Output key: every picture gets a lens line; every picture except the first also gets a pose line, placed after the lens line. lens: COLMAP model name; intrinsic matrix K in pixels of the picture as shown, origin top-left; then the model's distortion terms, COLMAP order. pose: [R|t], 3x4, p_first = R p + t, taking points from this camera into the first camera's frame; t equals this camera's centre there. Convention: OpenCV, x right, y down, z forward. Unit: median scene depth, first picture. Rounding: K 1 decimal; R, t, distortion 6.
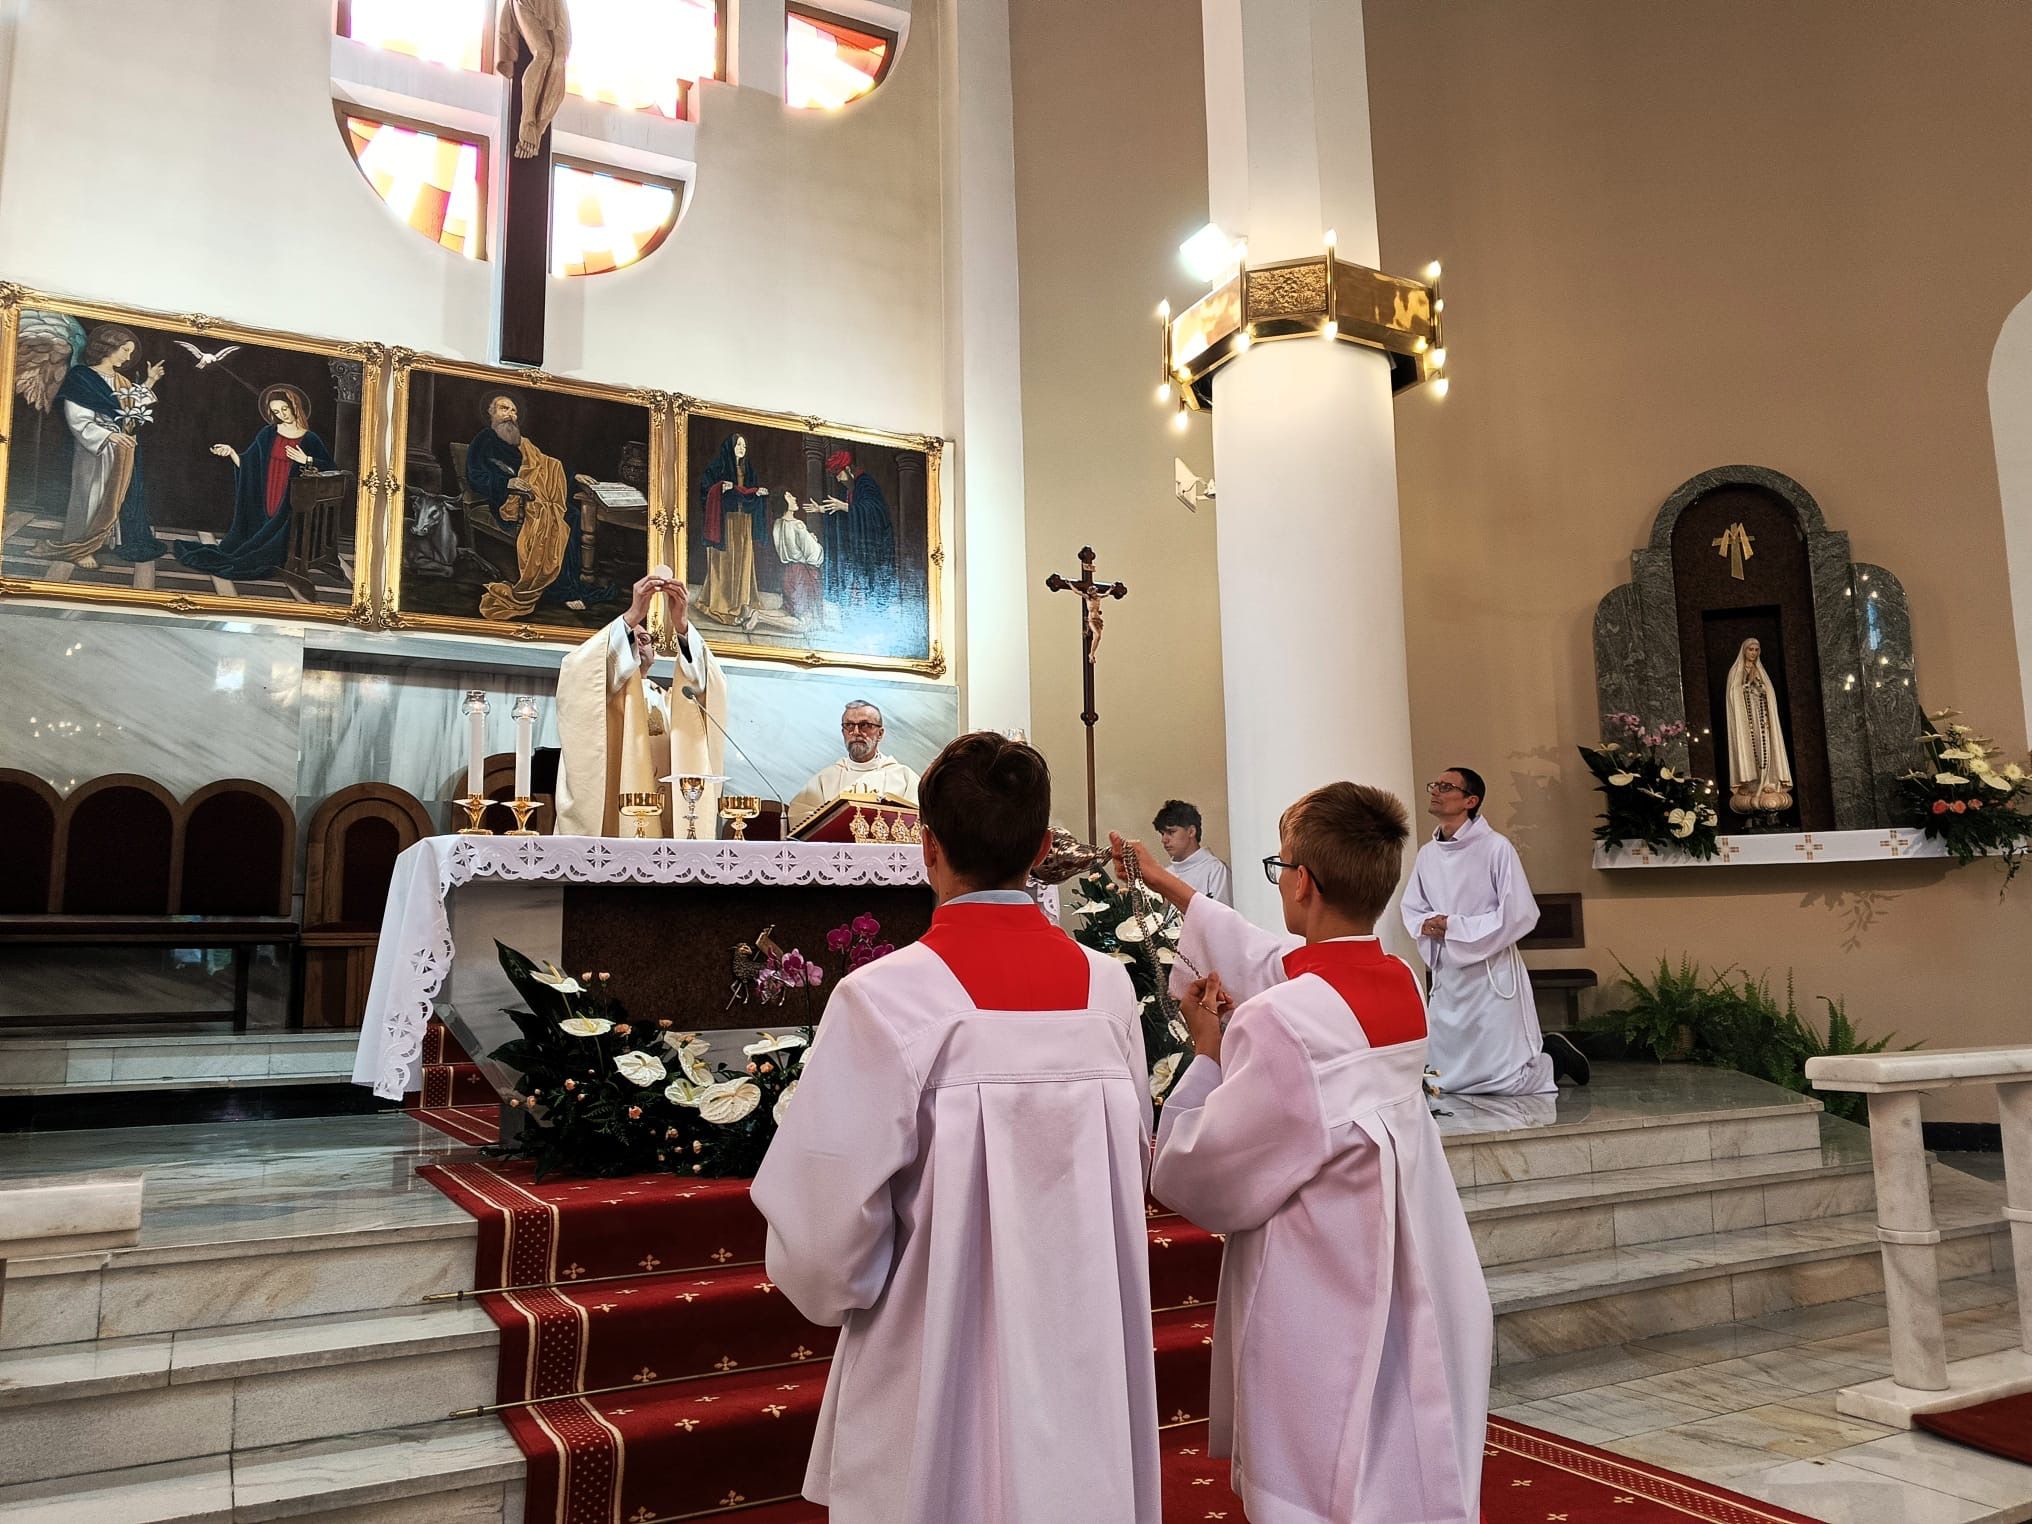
lens RADIAL K [[1489.4, 0, 1016.0], [0, 1489.4, 762.0], [0, 0, 1]] dist [-0.015905, 0.009543]
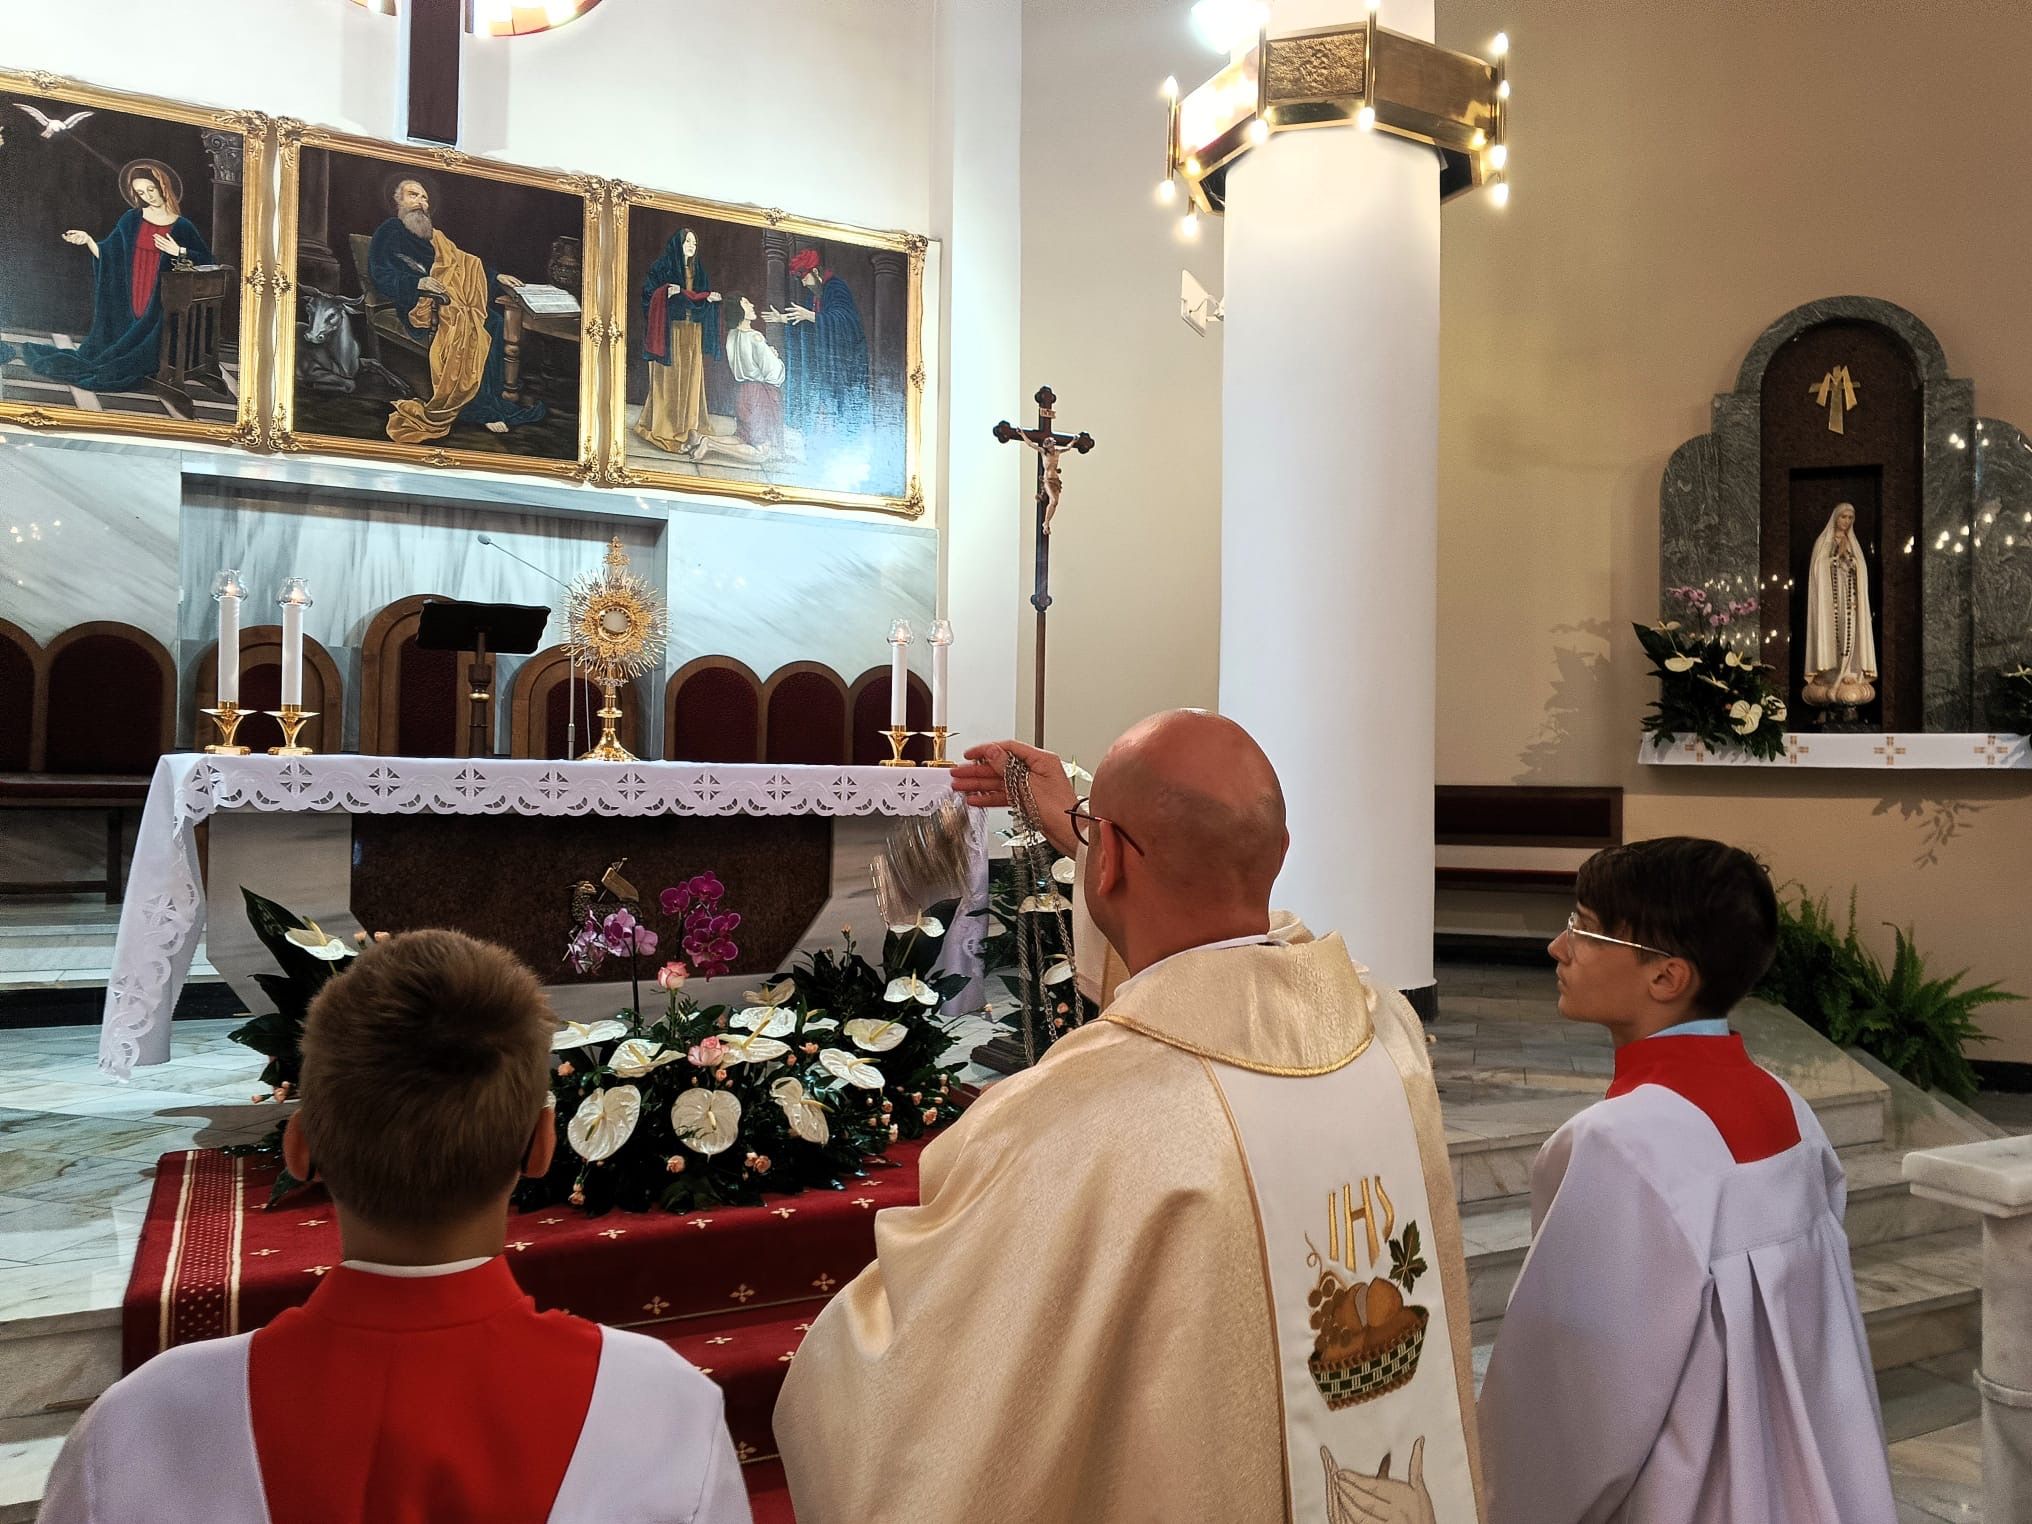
lens RADIAL K [[1489.4, 0, 1016.0], [0, 1489.4, 762.0], [0, 0, 1]] dist [-0.015905, 0.009543]
pose [[0.999115, 0.032704, -0.026447, 0.042553], [-0.029078, 0.991416, 0.127472, -0.031335], [0.030389, -0.126590, 0.991490, 0.115186]]
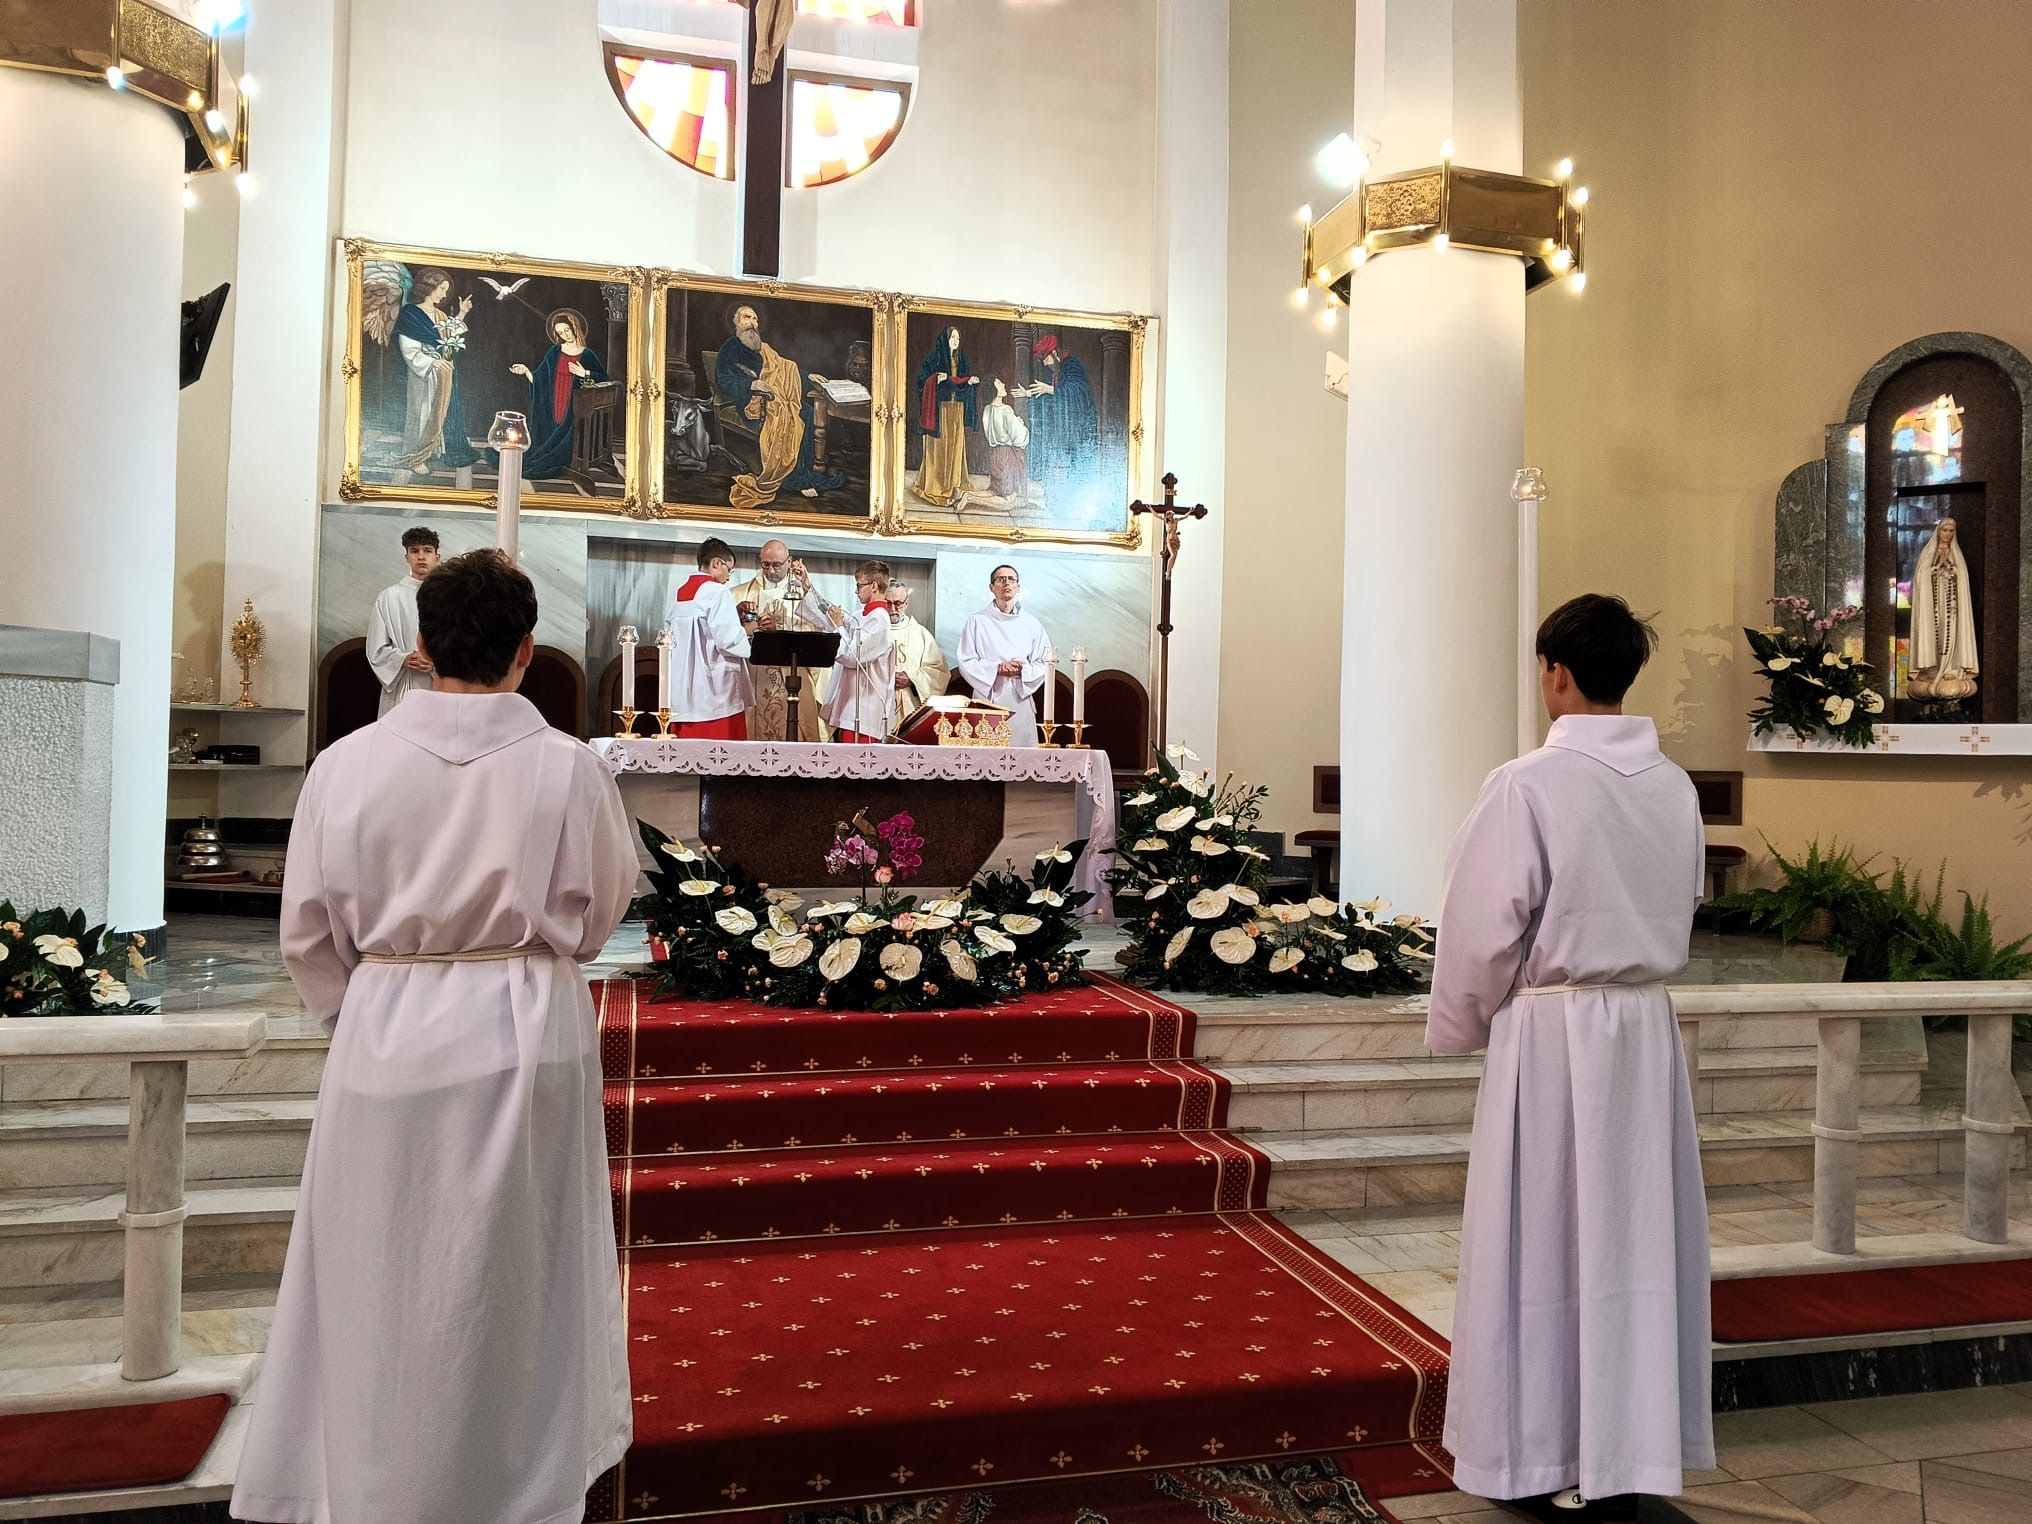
lens RADIAL K [[1463.0, 0, 1016.0], [0, 1463.0, 762.0], [0, 0, 1]] dist [0.081837, -0.197744]
pose [[0.969927, 0.036658, -0.240621, 0.148551], [-0.003610, 0.990651, 0.136370, -0.056518], [0.243371, -0.131400, 0.960991, -0.089960]]
